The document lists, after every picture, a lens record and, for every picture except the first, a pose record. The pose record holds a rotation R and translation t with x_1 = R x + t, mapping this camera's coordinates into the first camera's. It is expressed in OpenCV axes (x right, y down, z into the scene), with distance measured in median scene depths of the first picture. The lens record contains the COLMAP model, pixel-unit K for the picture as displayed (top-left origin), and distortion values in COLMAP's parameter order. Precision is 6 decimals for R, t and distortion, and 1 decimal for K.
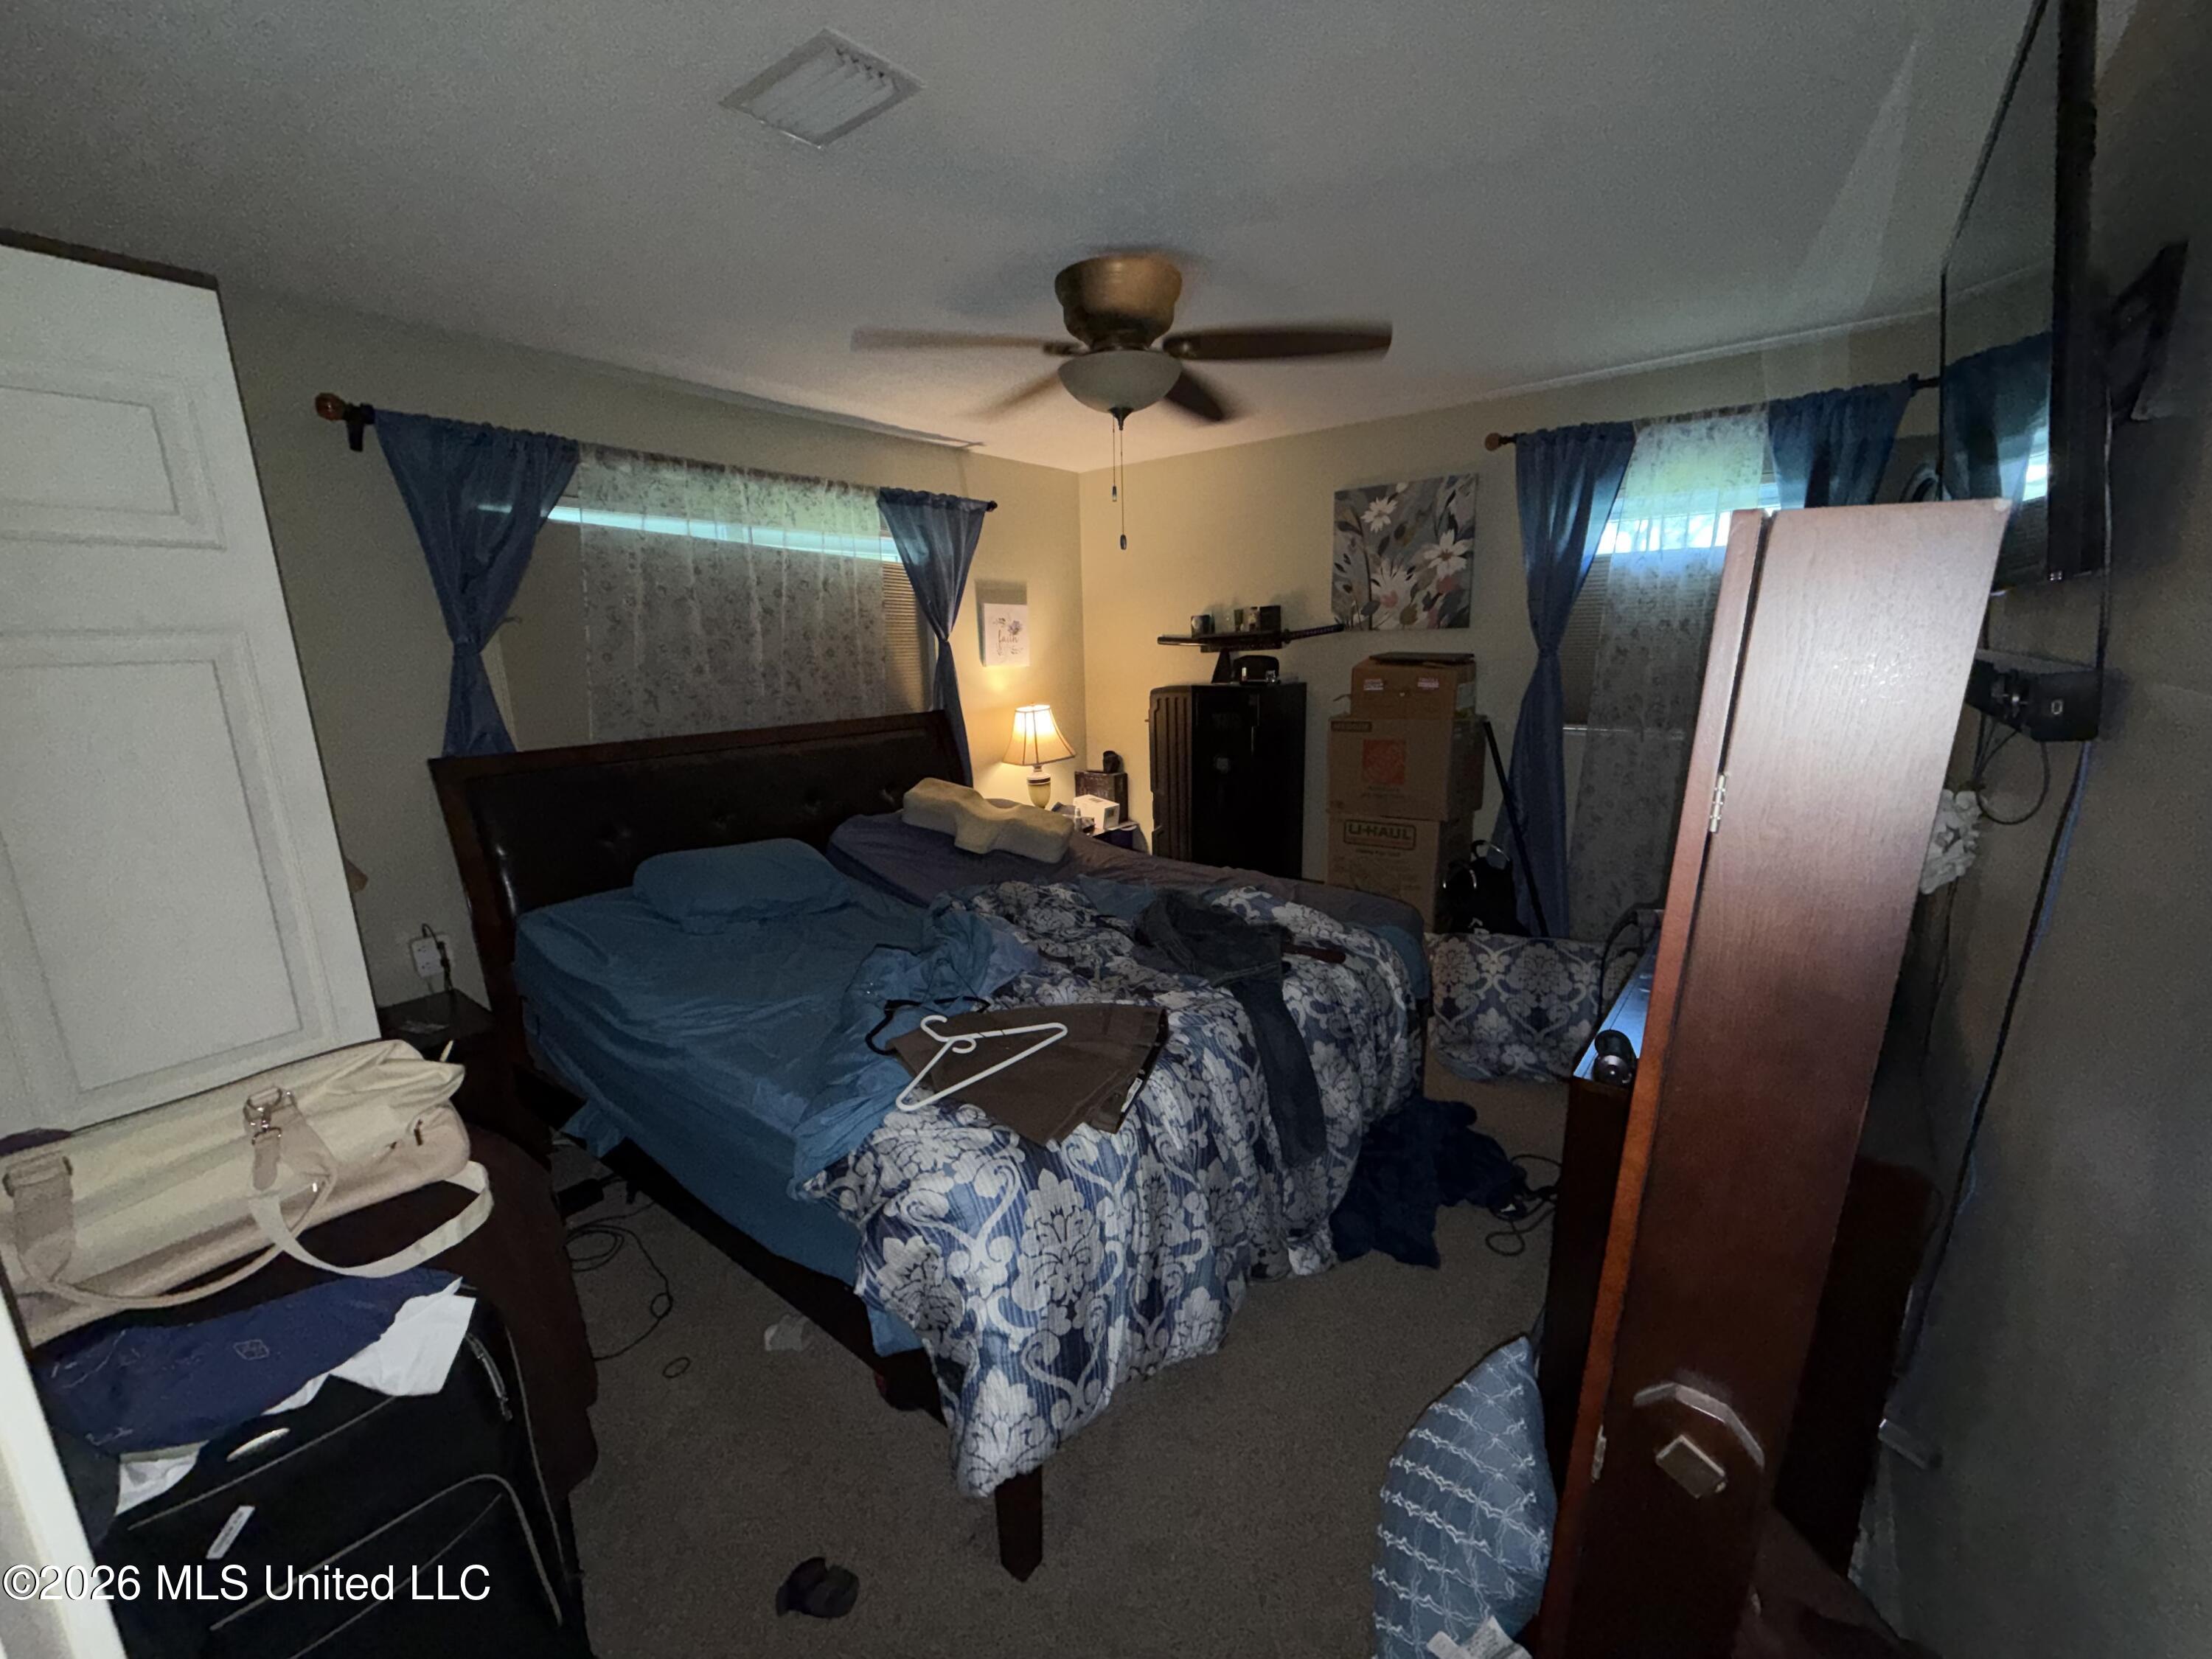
lens RADIAL K [[880.1, 0, 1116.9], [0, 880.1, 839.2], [0, 0, 1]] dist [0.001808, -0.001049]
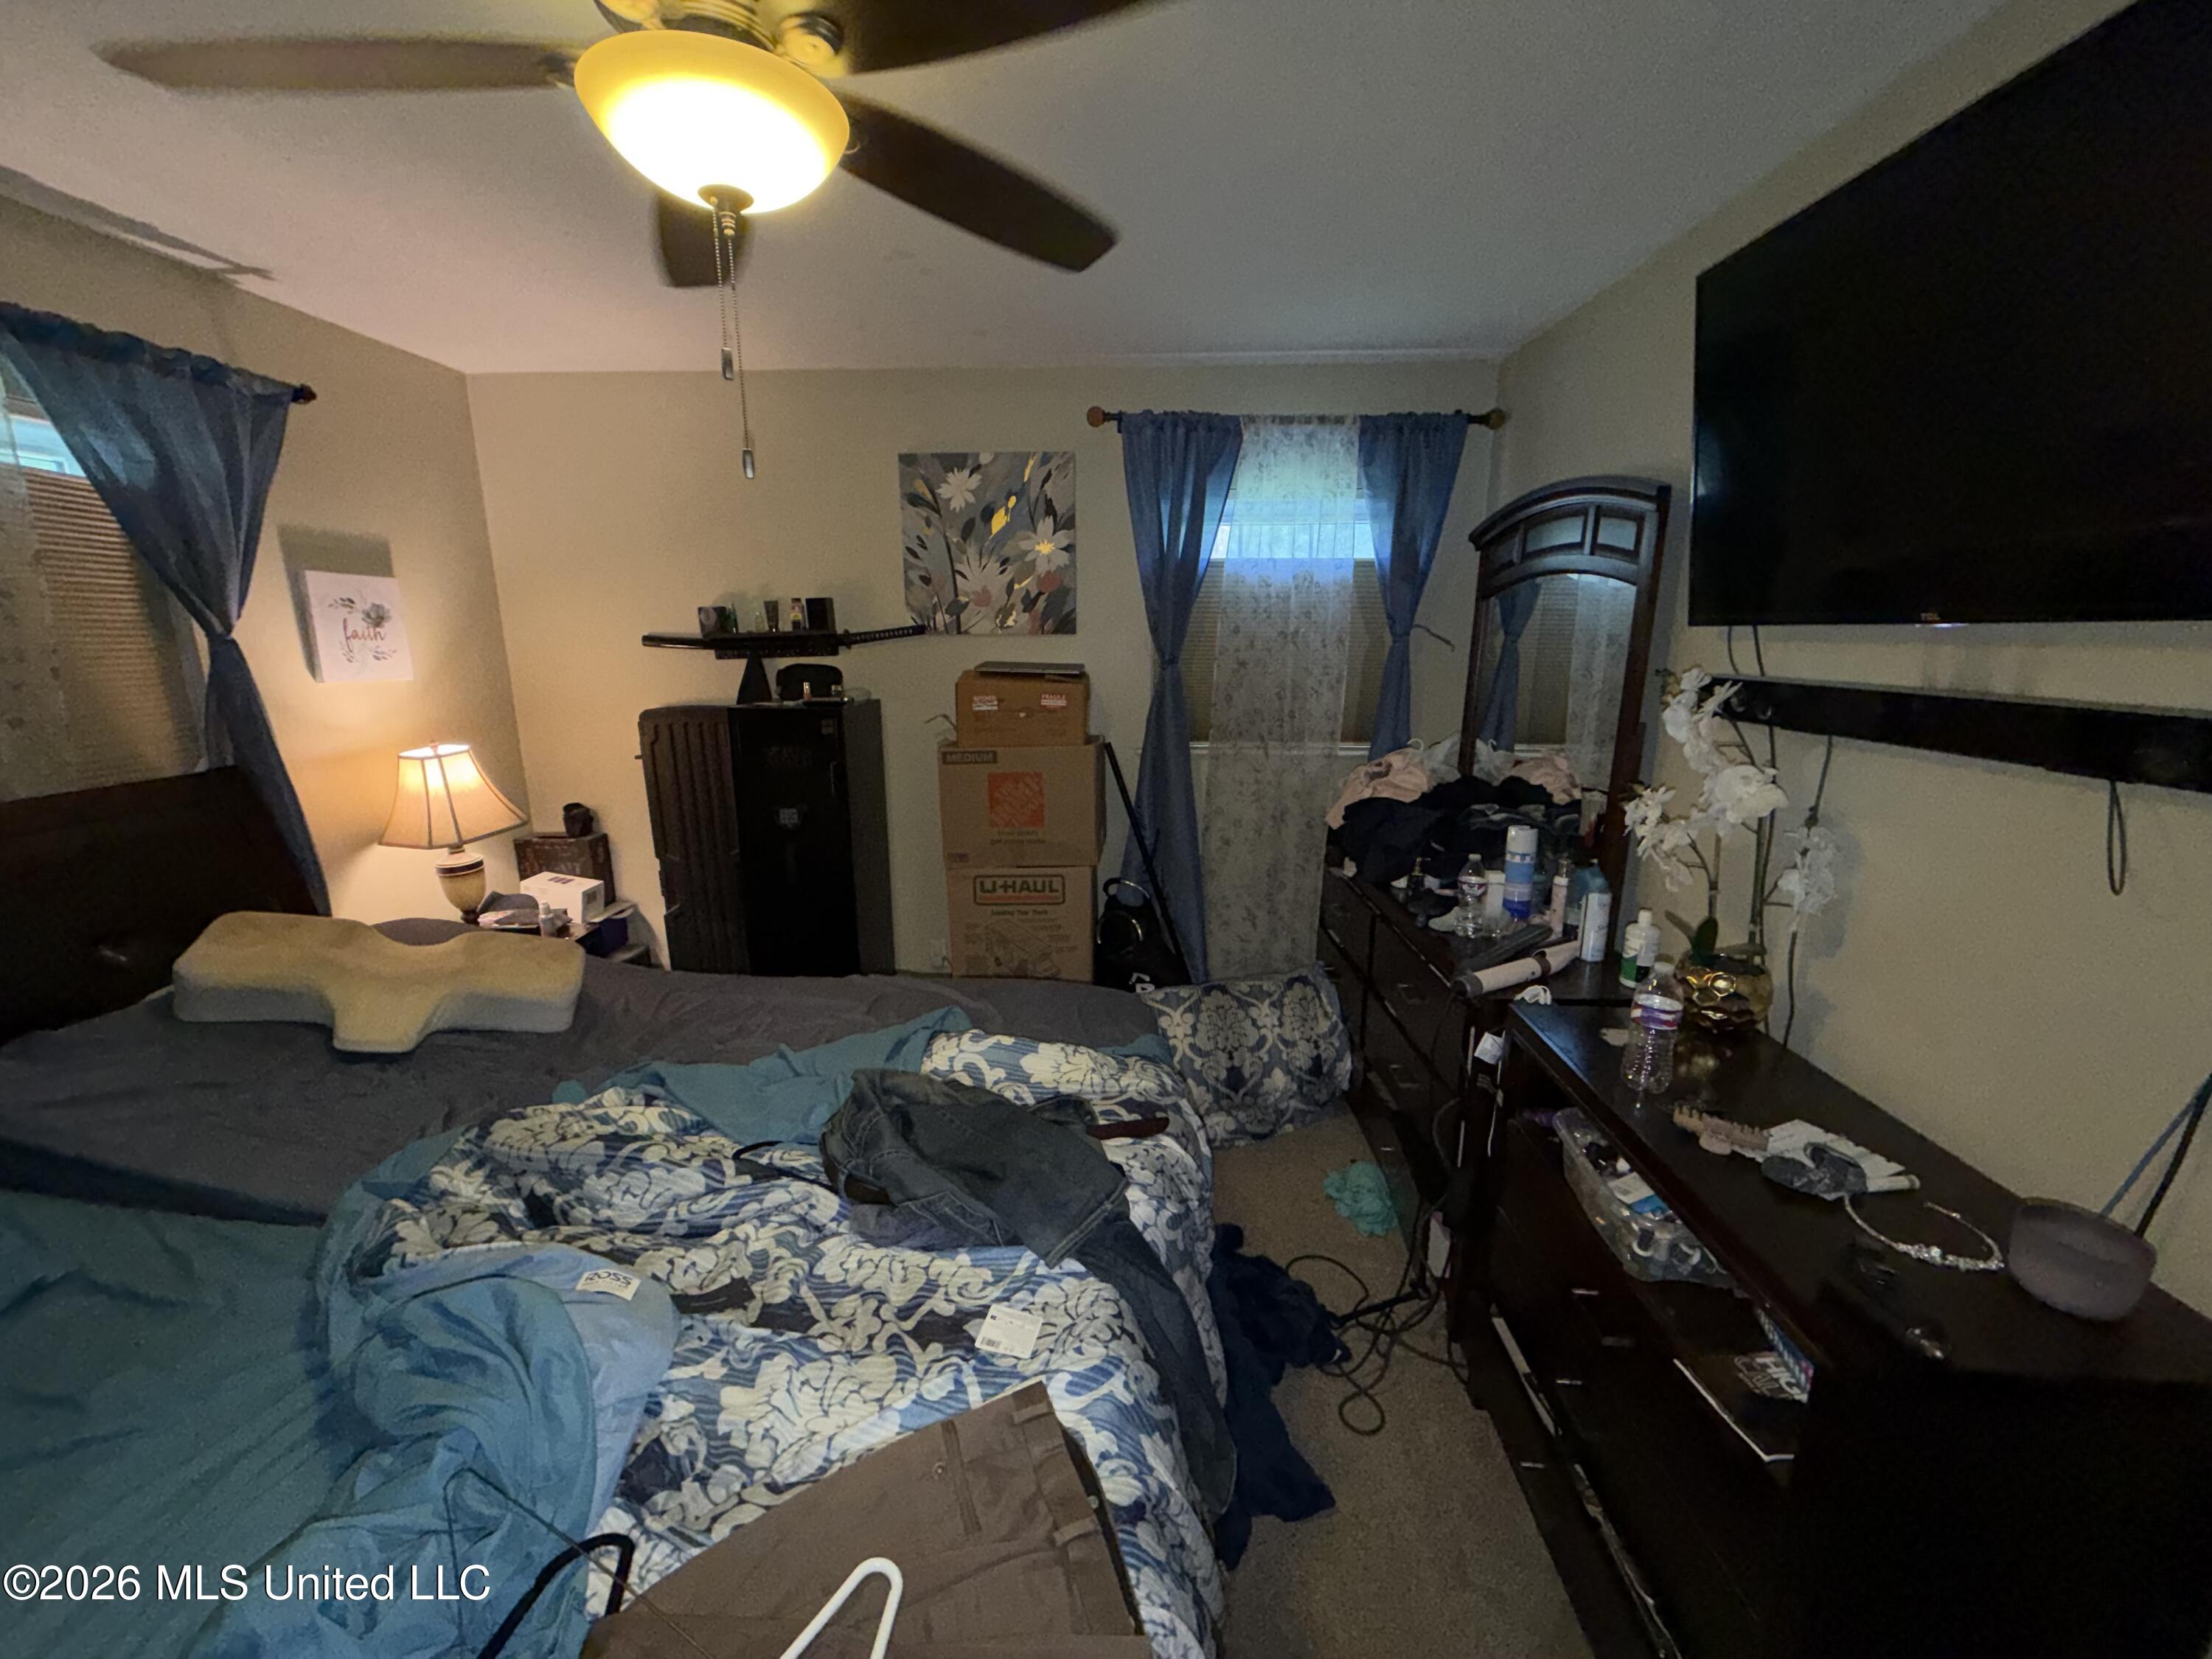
lens RADIAL K [[880.1, 0, 1111.5], [0, 880.1, 835.8], [0, 0, 1]] dist [0.001808, -0.001049]
pose [[0.807786, -0.112027, 0.578733, -0.090875], [0.112164, 0.993049, 0.035670, -0.071959], [-0.578706, 0.036099, 0.814737, 0.289081]]
